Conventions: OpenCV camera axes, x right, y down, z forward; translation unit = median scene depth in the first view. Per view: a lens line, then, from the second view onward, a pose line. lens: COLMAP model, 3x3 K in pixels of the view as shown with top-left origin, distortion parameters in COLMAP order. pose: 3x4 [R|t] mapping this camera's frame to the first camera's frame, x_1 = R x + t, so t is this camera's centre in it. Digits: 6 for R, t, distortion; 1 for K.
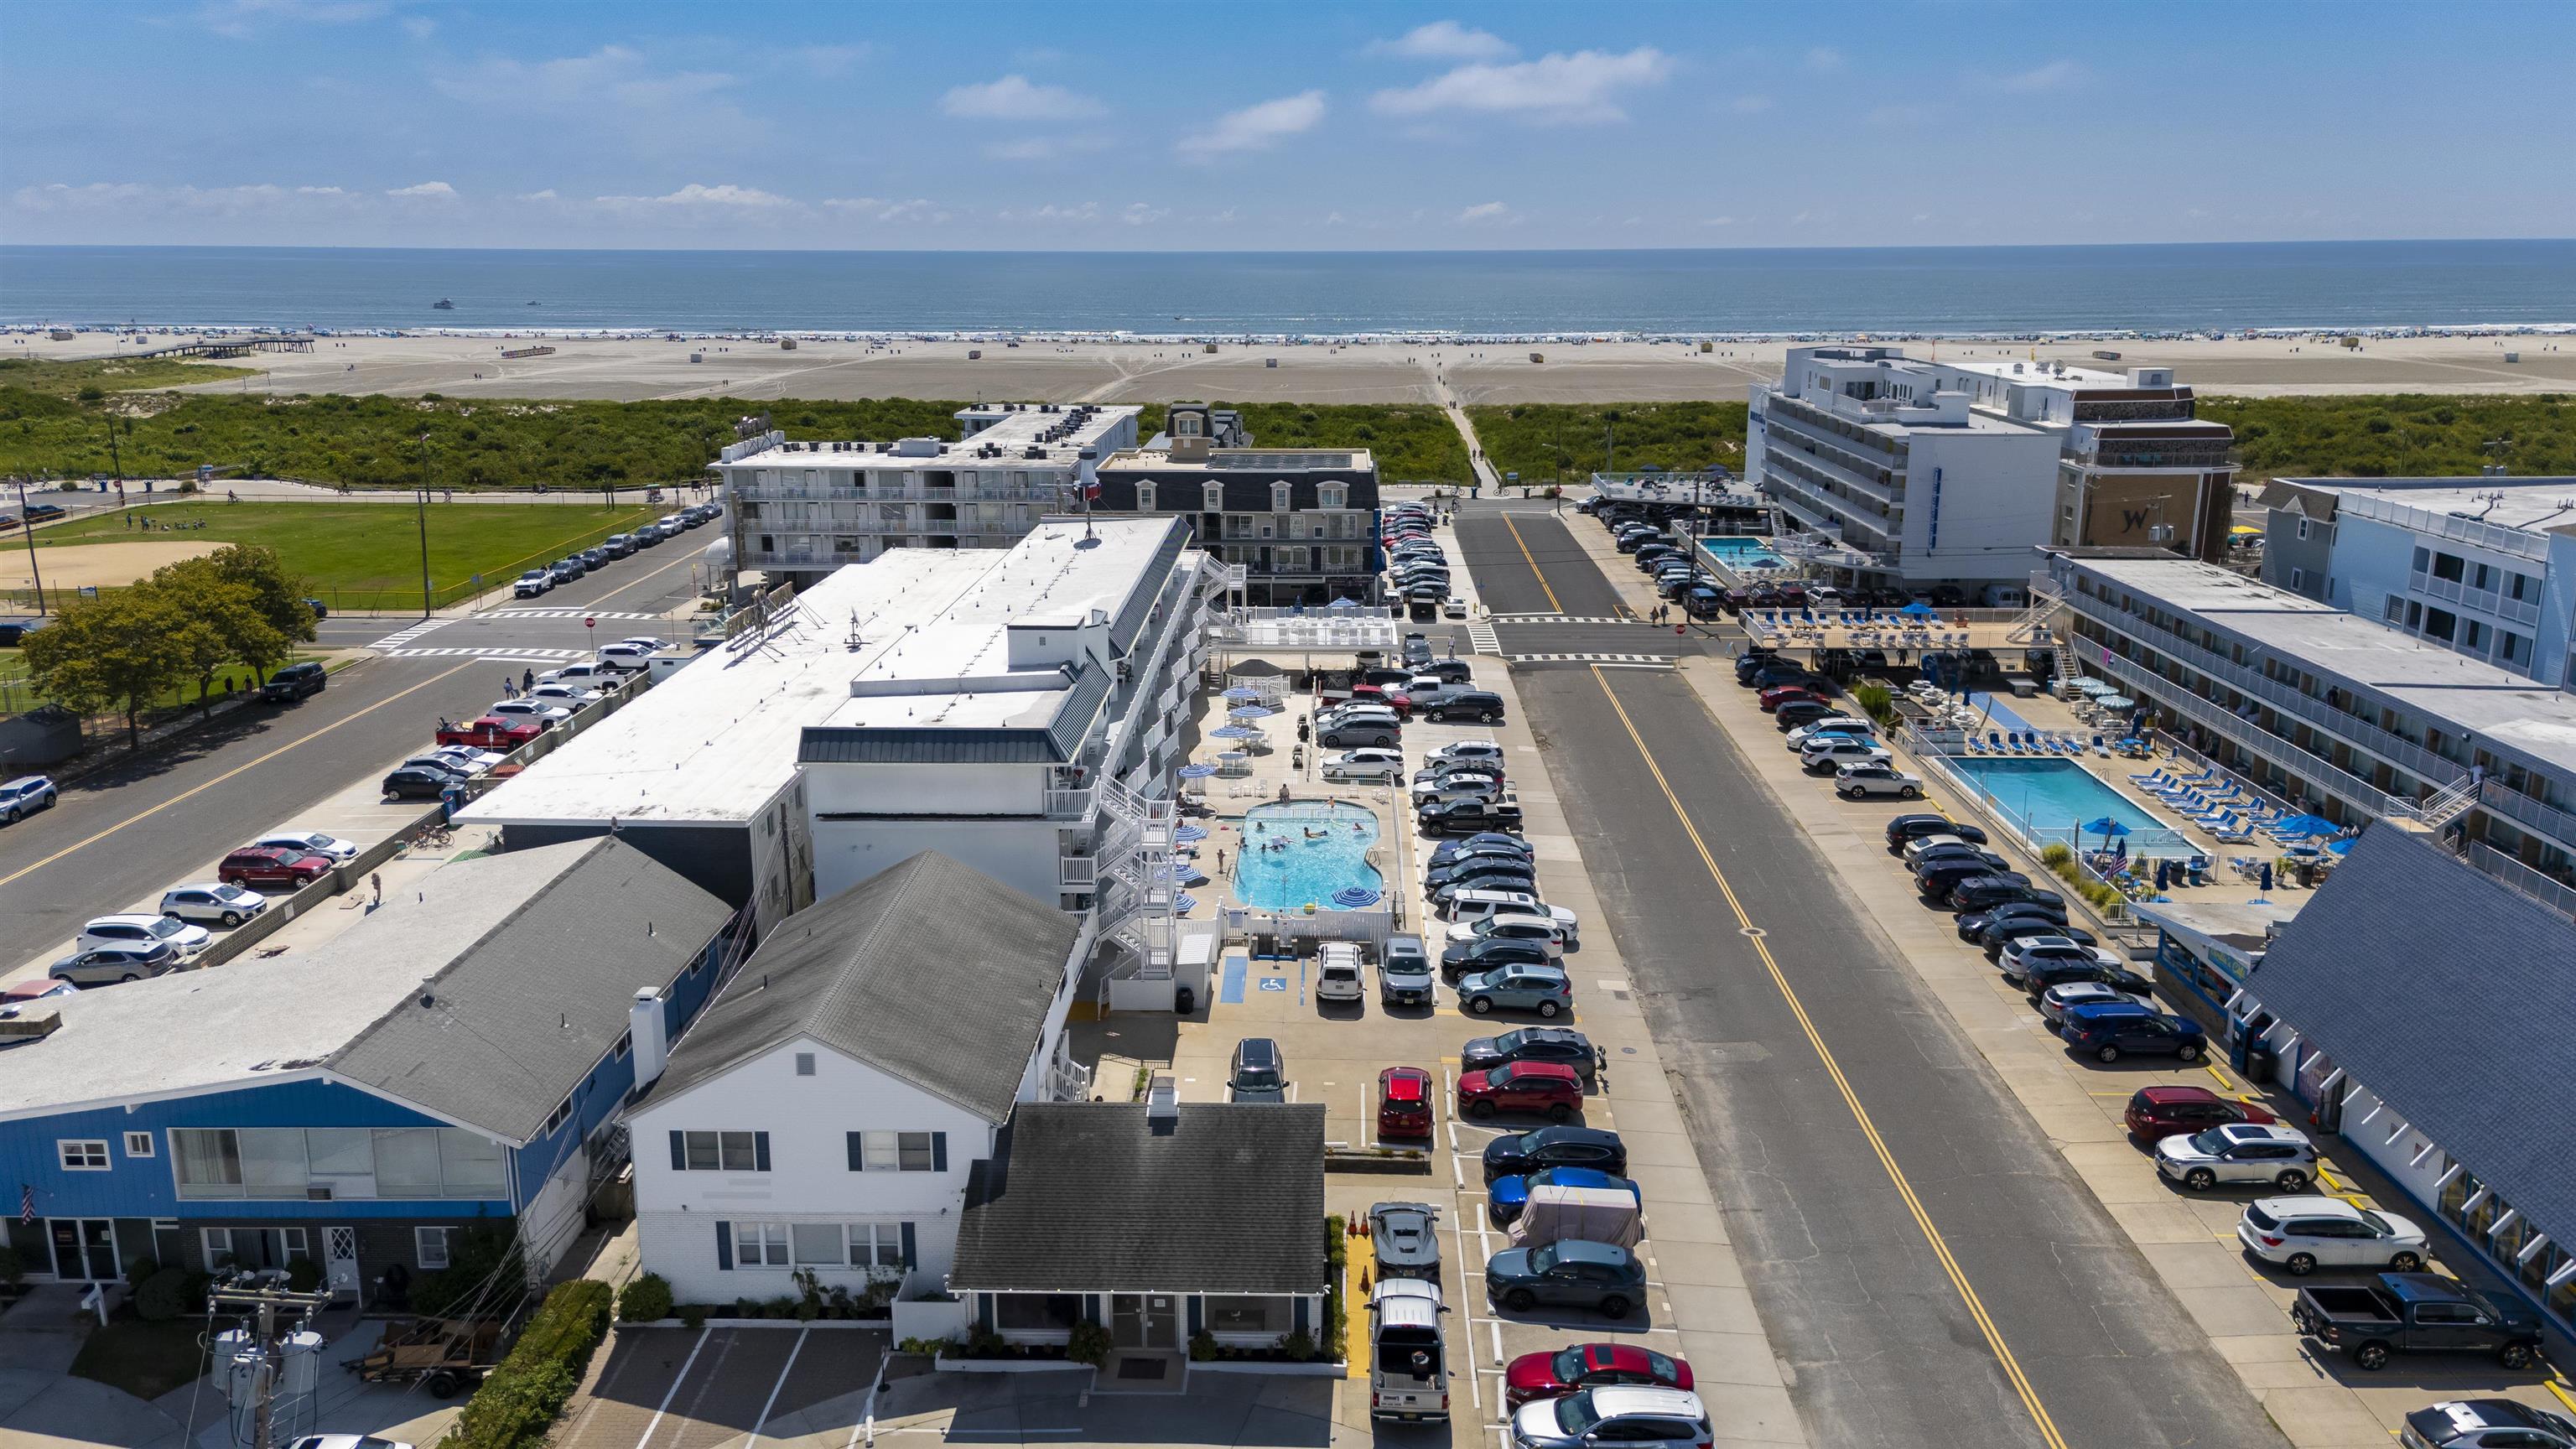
lens RADIAL K [[1893.8, 0, 1288.0], [0, 1893.8, 724.5], [0, 0, 1]] dist [0.083006, -0.048146]
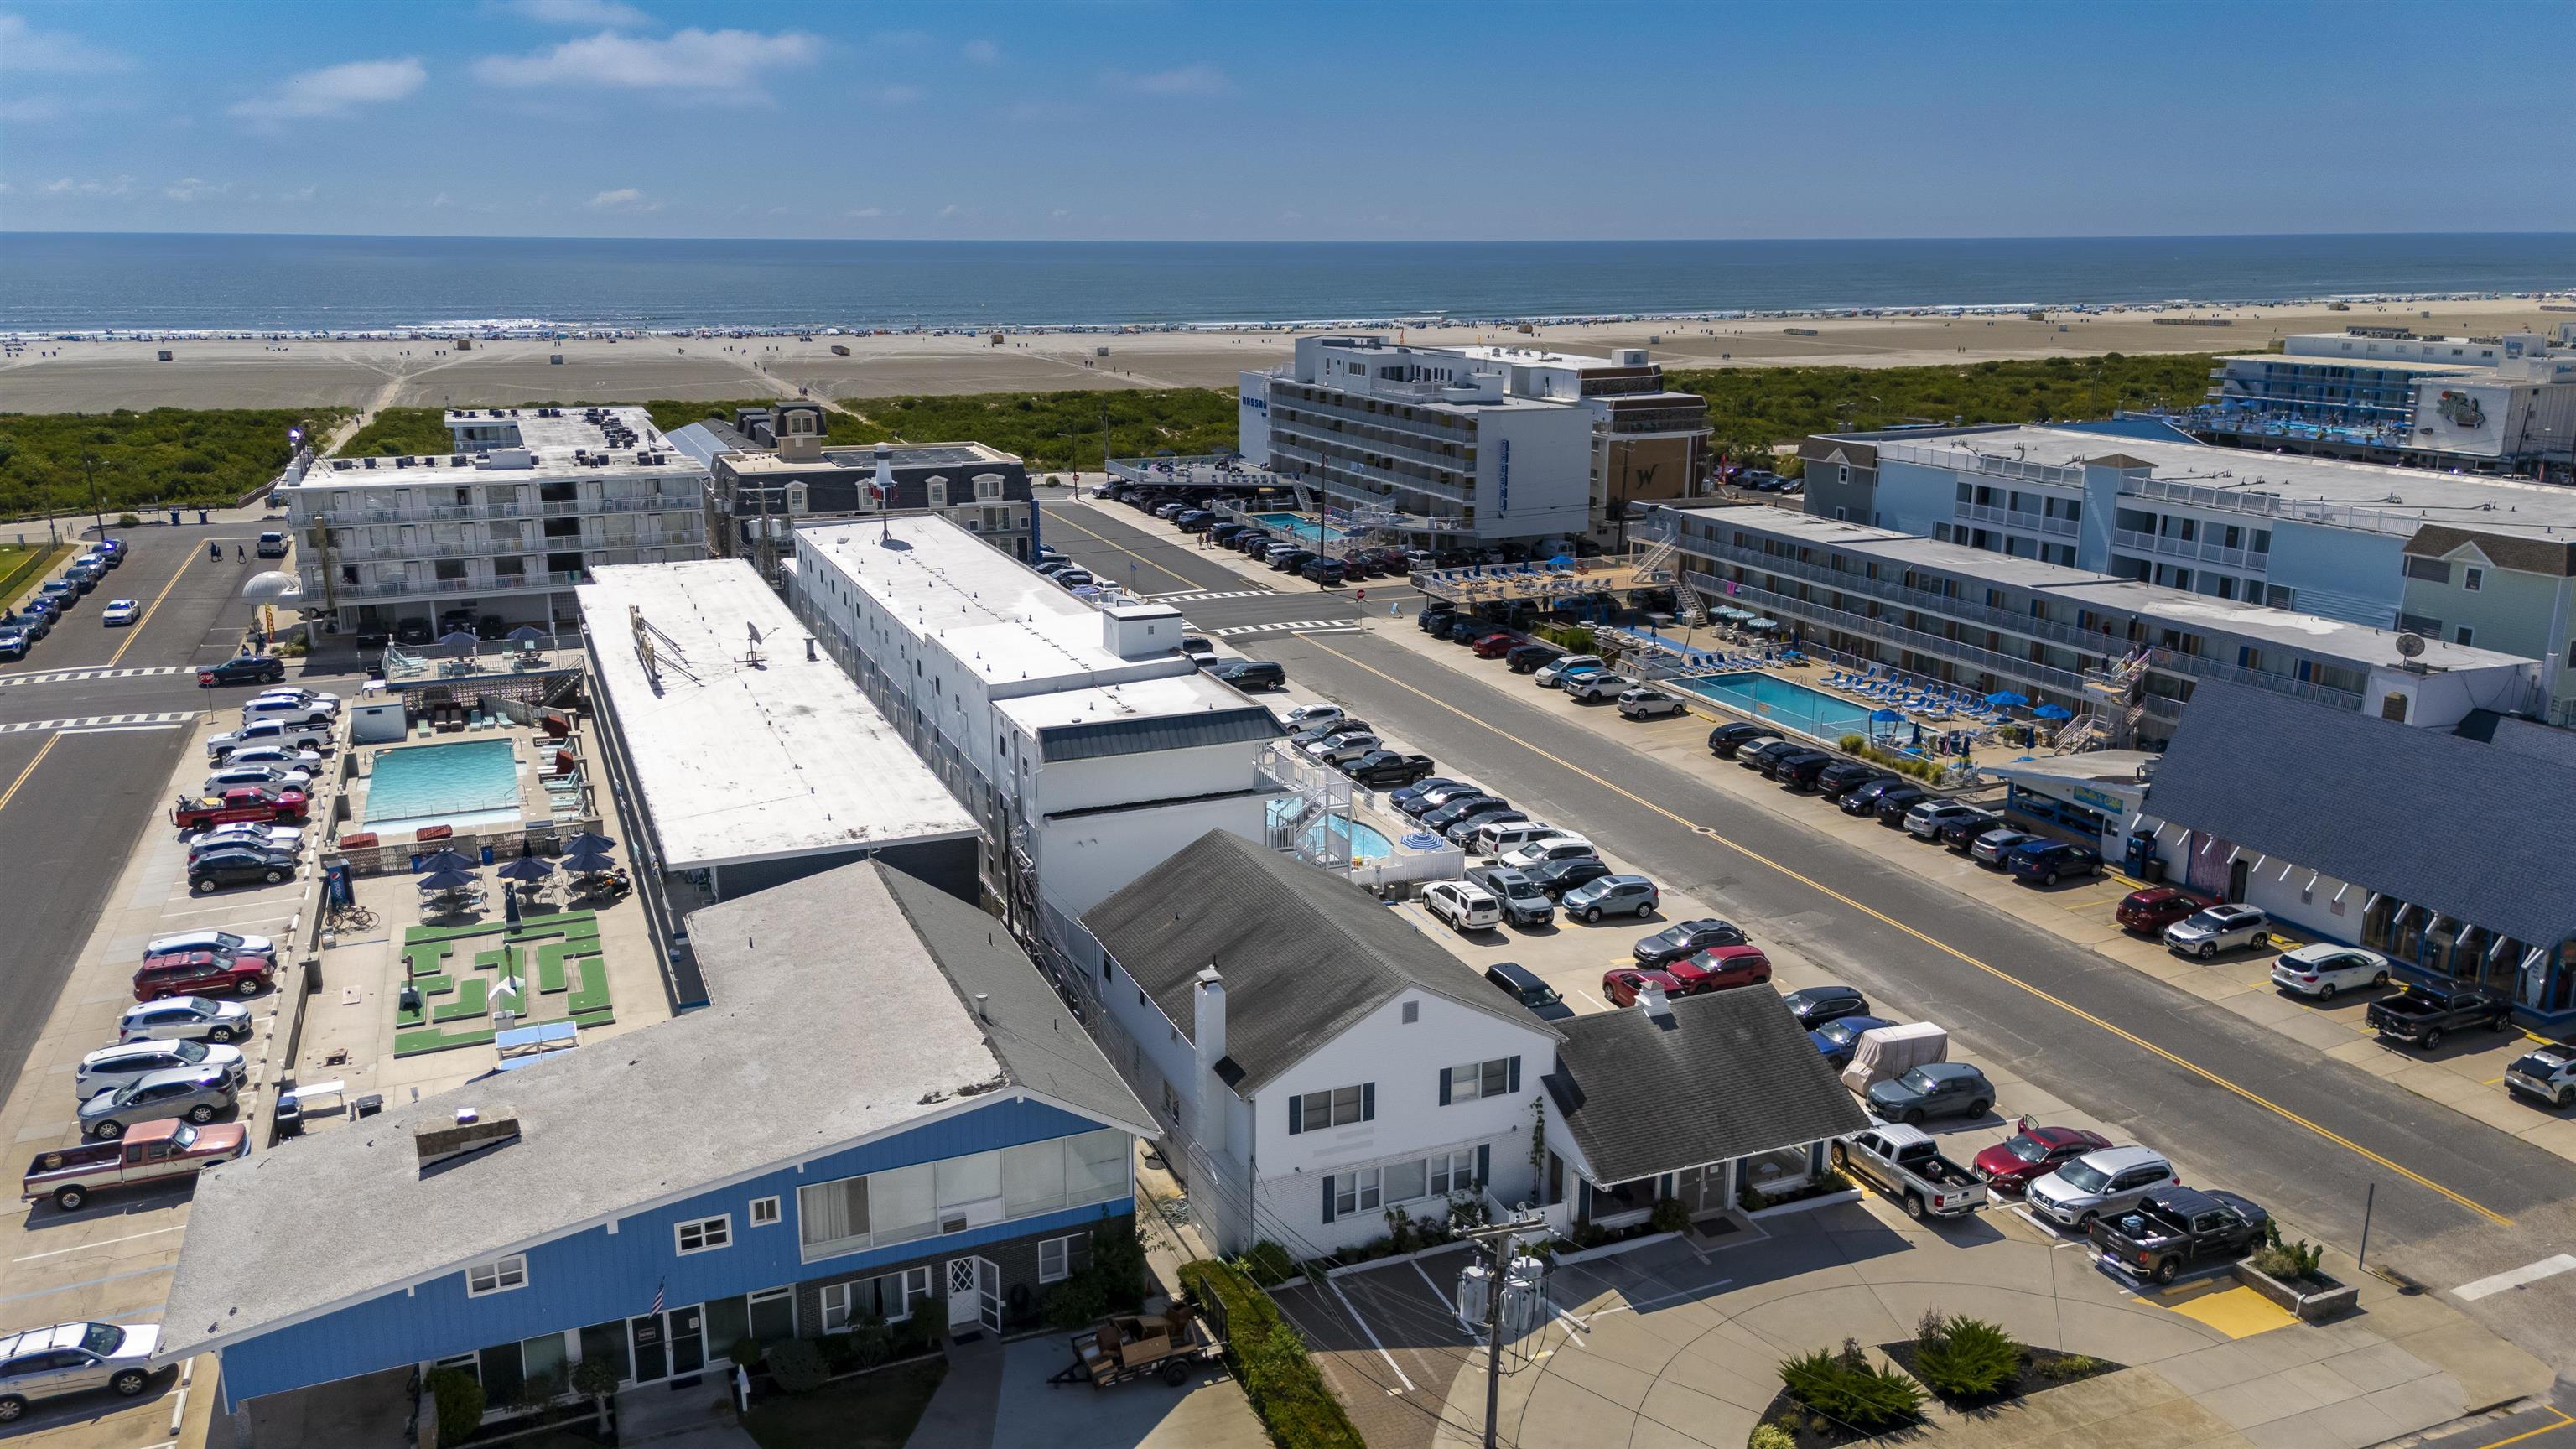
lens RADIAL K [[1893.8, 0, 1288.0], [0, 1893.8, 724.5], [0, 0, 1]] dist [0.083006, -0.048146]
pose [[0.910718, -0.100450, 0.400629, -0.375702], [0.098787, 0.994798, 0.024862, -0.008723], [-0.401042, 0.016935, 0.915903, 0.023750]]
